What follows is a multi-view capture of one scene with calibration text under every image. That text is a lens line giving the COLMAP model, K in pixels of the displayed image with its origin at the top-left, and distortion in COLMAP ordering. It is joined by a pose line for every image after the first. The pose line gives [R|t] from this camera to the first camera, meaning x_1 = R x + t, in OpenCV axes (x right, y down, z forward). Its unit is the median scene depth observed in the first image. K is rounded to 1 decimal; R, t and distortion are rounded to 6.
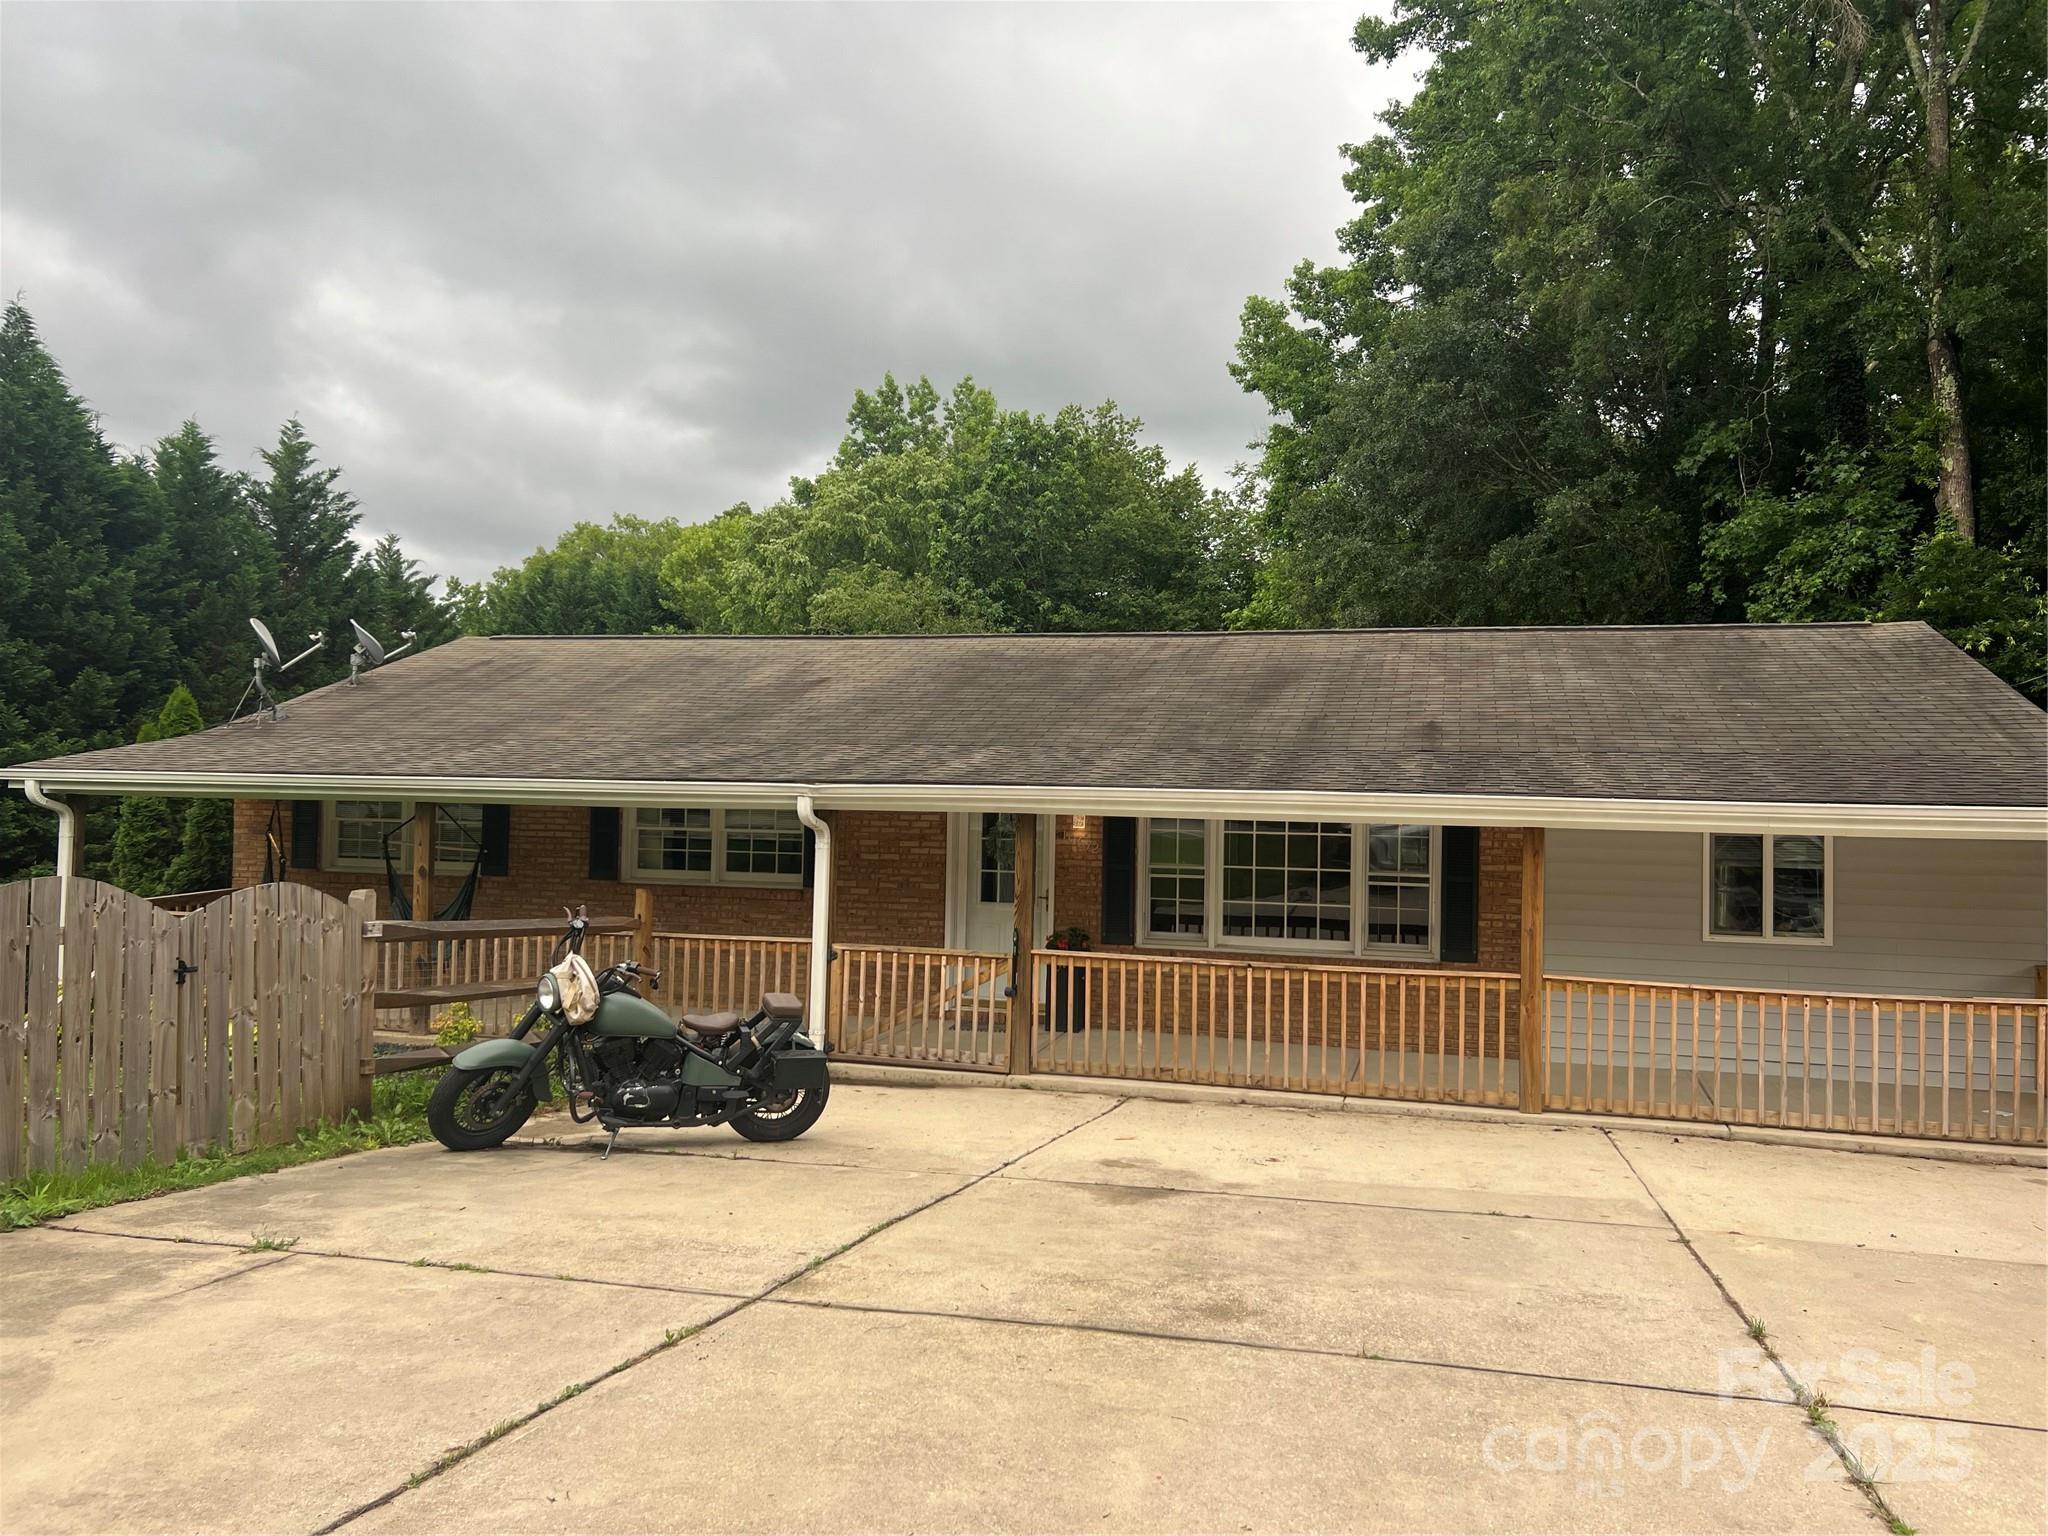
lens RADIAL K [[1529.9, 0, 1020.4], [0, 1529.9, 748.8], [0, 0, 1]] dist [0.048053, -0.048687]
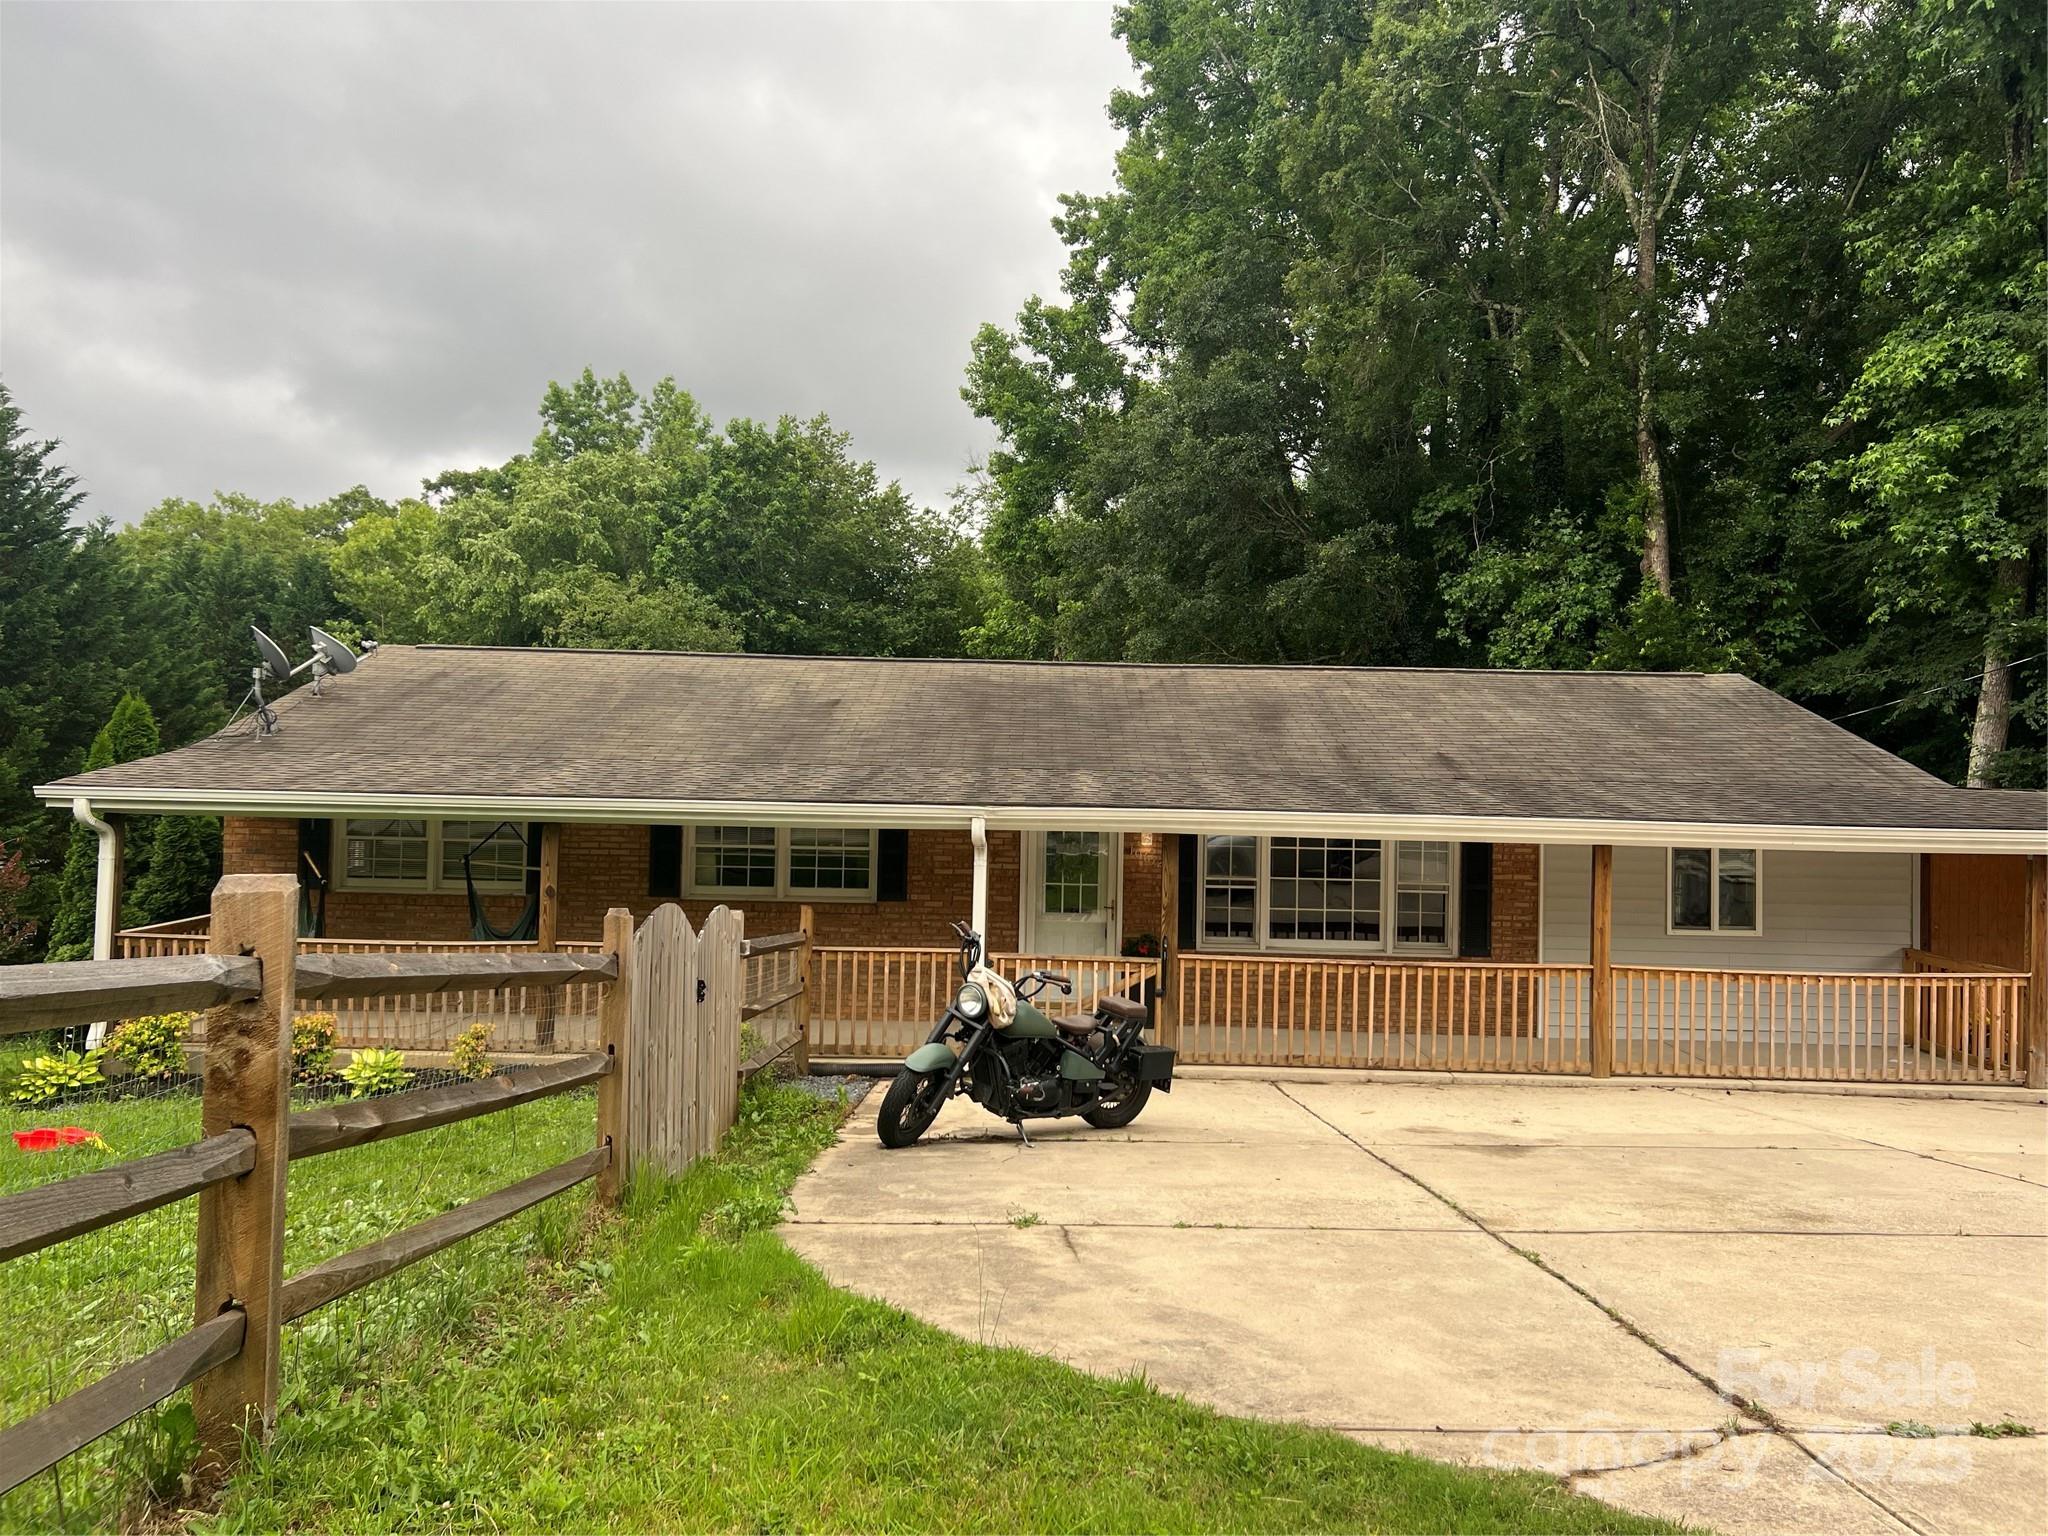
lens RADIAL K [[1529.9, 0, 1026.9], [0, 1529.9, 749.7], [0, 0, 1]] dist [0.048053, -0.048687]
pose [[0.963040, 0.011826, 0.269098, -0.309834], [-0.011174, 0.999930, -0.003955, -0.010532], [-0.269126, 0.000802, 0.963105, -0.041759]]
